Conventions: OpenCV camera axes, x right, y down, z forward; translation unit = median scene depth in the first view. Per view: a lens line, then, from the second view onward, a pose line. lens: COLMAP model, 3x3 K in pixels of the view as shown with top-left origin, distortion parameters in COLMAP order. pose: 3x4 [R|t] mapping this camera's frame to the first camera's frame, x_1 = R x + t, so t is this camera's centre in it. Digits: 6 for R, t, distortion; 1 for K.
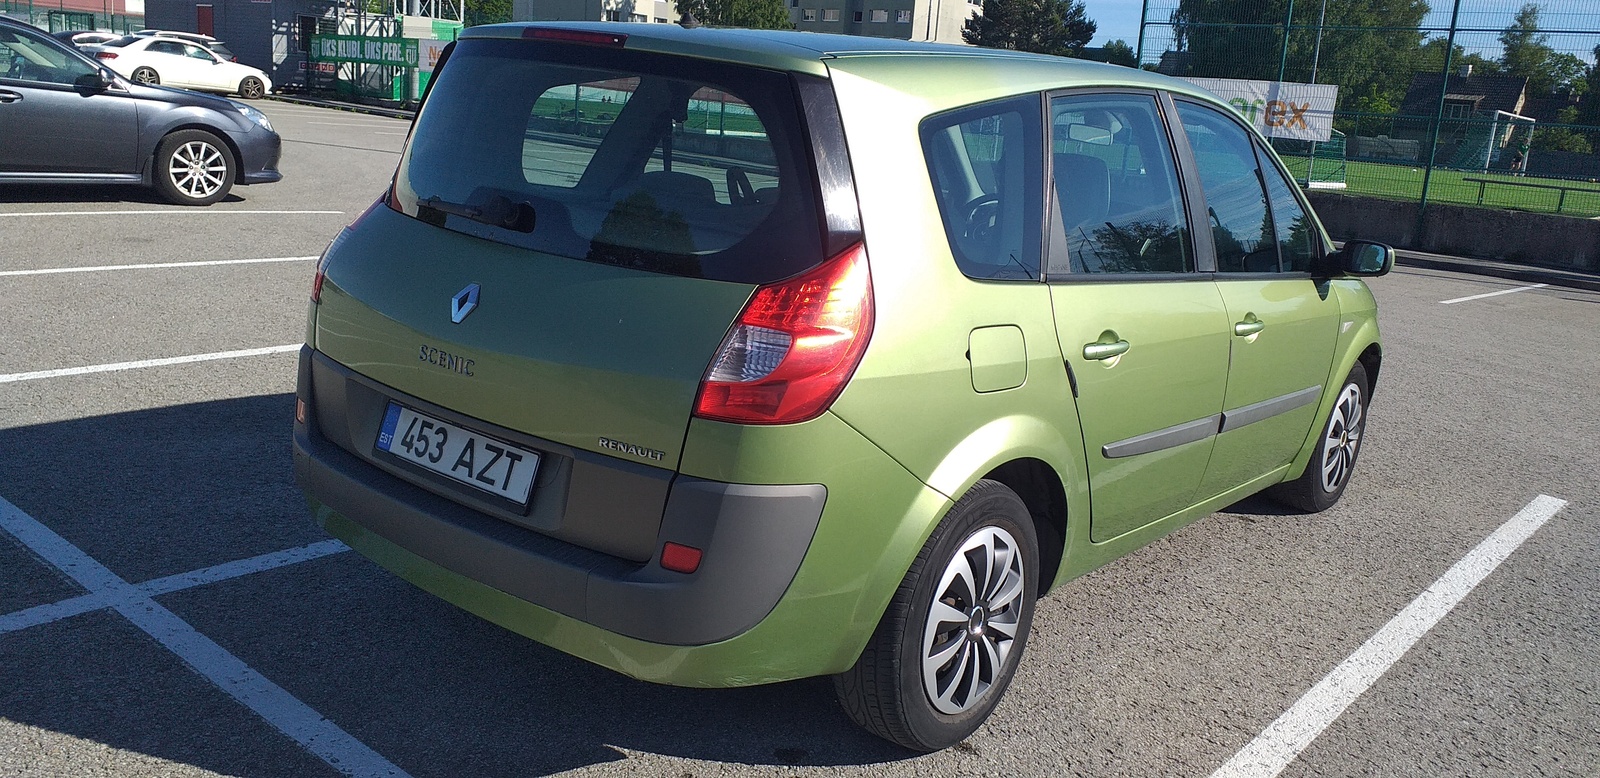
lens RADIAL K [[1232.4, 0, 800.0], [0, 1232.4, 389.0], [0, 0, 1]] dist [-0.043833, 0.000031]
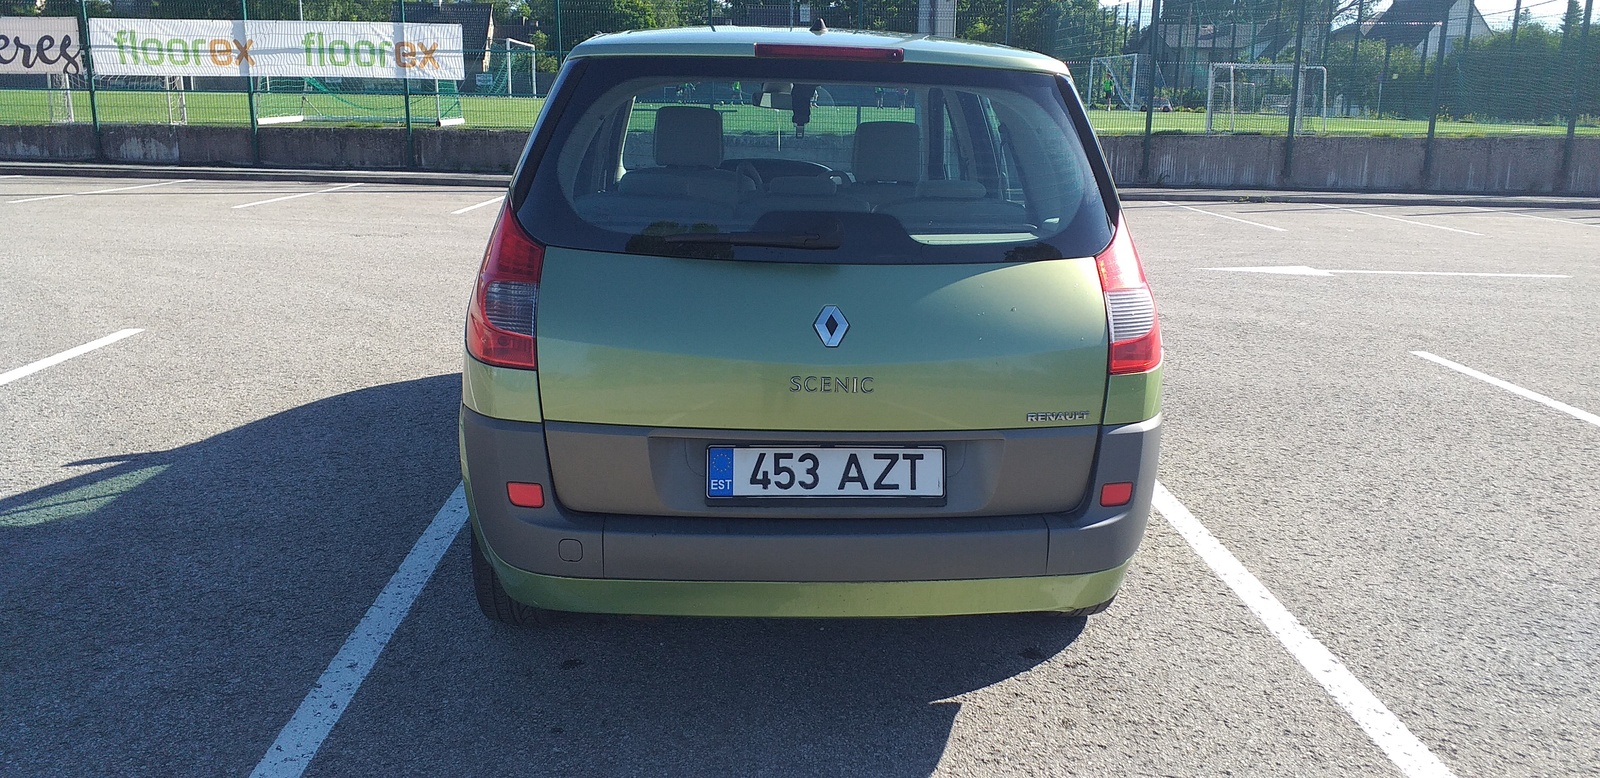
lens RADIAL K [[1251.5, 0, 797.6], [0, 1251.5, 348.1], [0, 0, 1]] dist [0.026567, -0.000450]
pose [[0.750258, -0.196026, 0.631416, -0.920029], [0.189525, 0.978721, 0.078651, -0.134775], [-0.633398, 0.060660, 0.771445, 0.198392]]
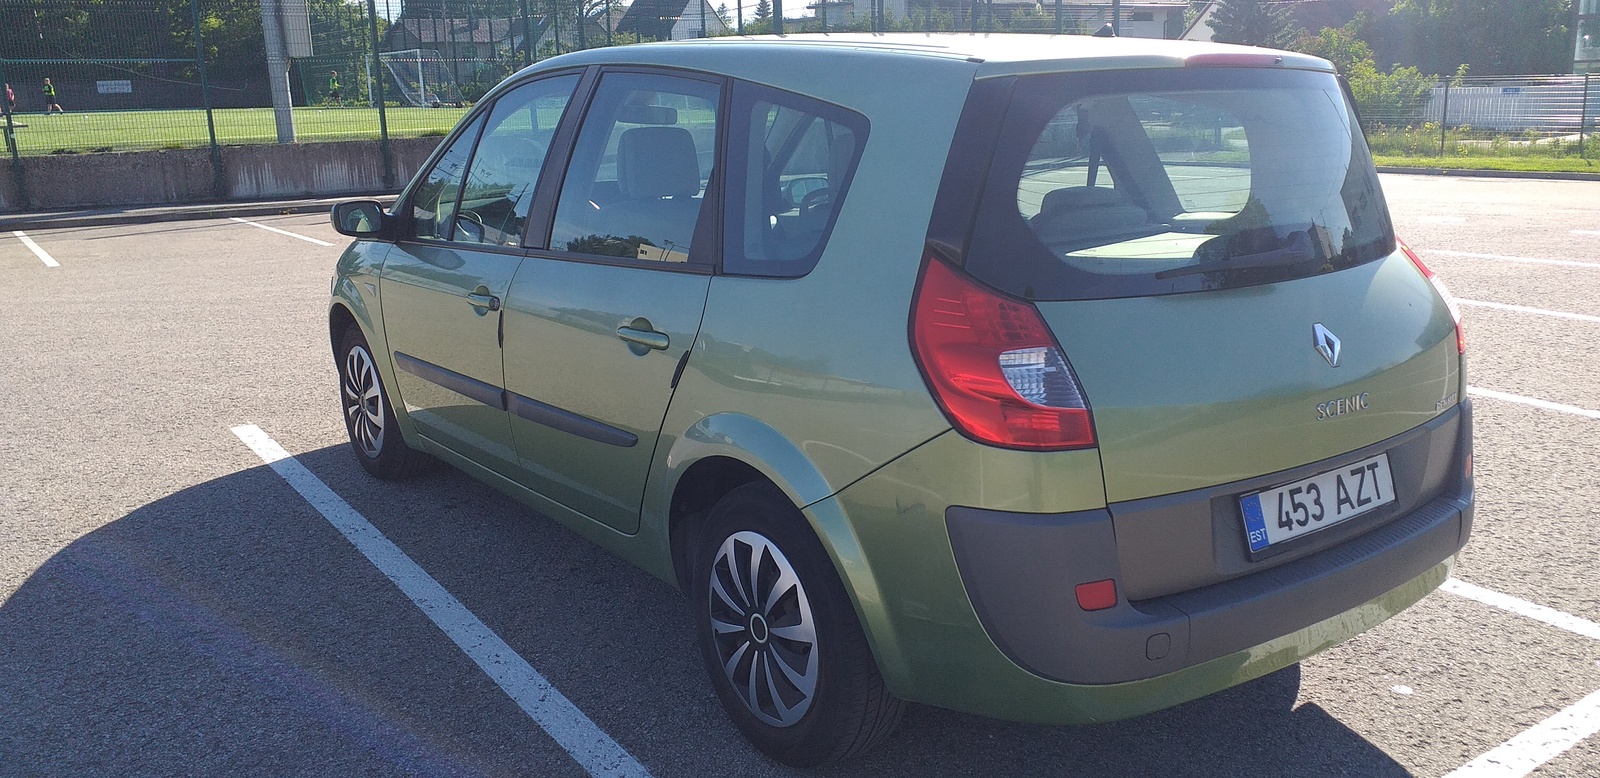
lens RADIAL K [[1210.9, 0, 828.8], [0, 1210.9, 390.3], [0, 0, 1]] dist [0.006518, -0.000678]
pose [[0.278890, -0.309313, 0.909146, -1.203844], [0.244320, 0.938411, 0.244321, -0.349864], [-0.928724, 0.153984, 0.337285, 1.003877]]
